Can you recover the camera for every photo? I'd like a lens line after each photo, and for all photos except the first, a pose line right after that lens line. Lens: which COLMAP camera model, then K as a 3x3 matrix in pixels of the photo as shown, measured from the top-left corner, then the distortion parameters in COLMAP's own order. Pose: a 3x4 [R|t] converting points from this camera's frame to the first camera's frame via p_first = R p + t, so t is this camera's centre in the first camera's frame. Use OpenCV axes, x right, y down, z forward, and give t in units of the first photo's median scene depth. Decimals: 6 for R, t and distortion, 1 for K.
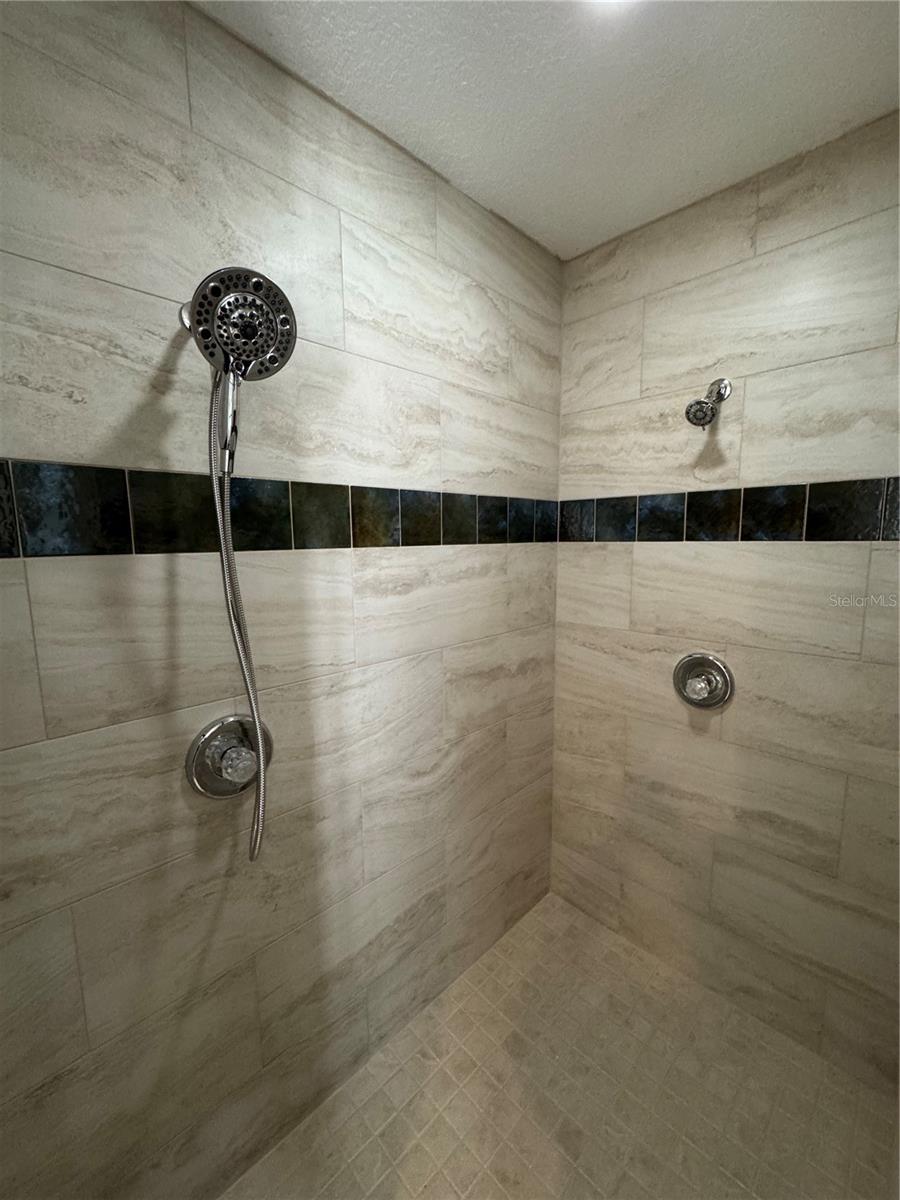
lens RADIAL K [[482.2, 0, 450.0], [0, 482.2, 600.0], [0, 0, 1]] dist [-0.002881, 0.000194]
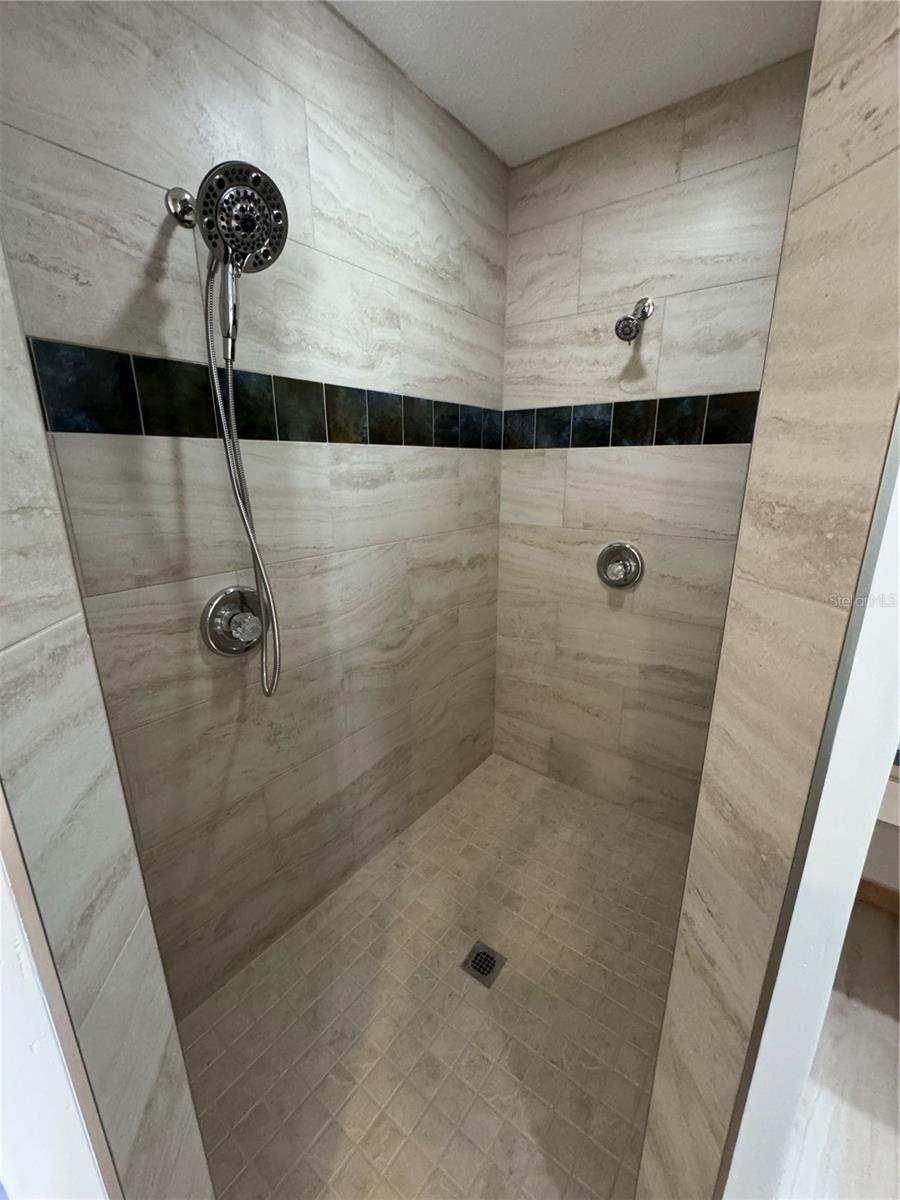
lens RADIAL K [[482.2, 0, 450.0], [0, 482.2, 600.0], [0, 0, 1]] dist [-0.002881, 0.000194]
pose [[0.990065, -0.029931, 0.137387, -0.074945], [0.010079, 0.989676, 0.142971, 0.081718], [-0.140248, -0.140165, 0.980145, -0.154668]]
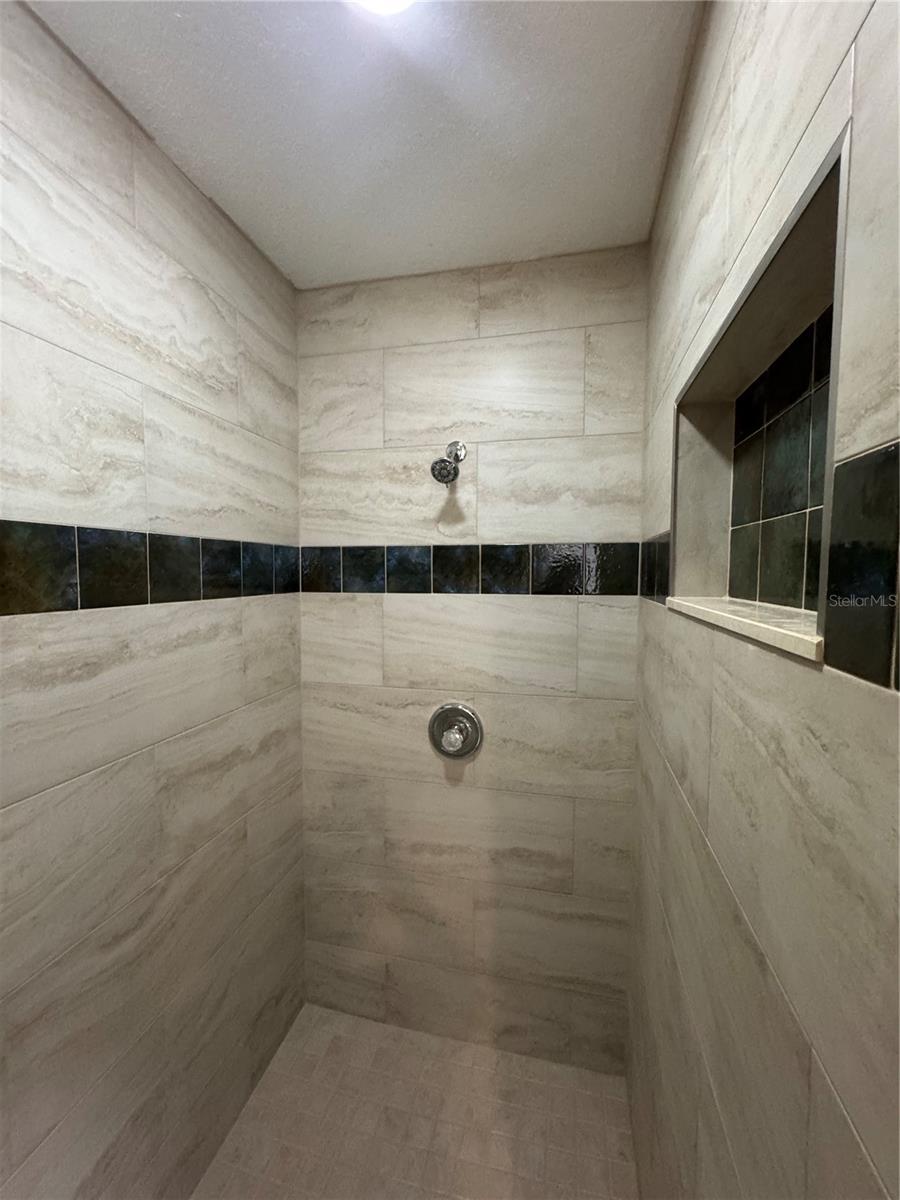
lens RADIAL K [[482.2, 0, 450.0], [0, 482.2, 600.0], [0, 0, 1]] dist [-0.002881, 0.000194]
pose [[0.847450, -0.017972, 0.530570, -0.018173], [0.057077, 0.996718, -0.057404, -0.052360], [-0.527797, 0.078930, 0.845695, 0.140648]]
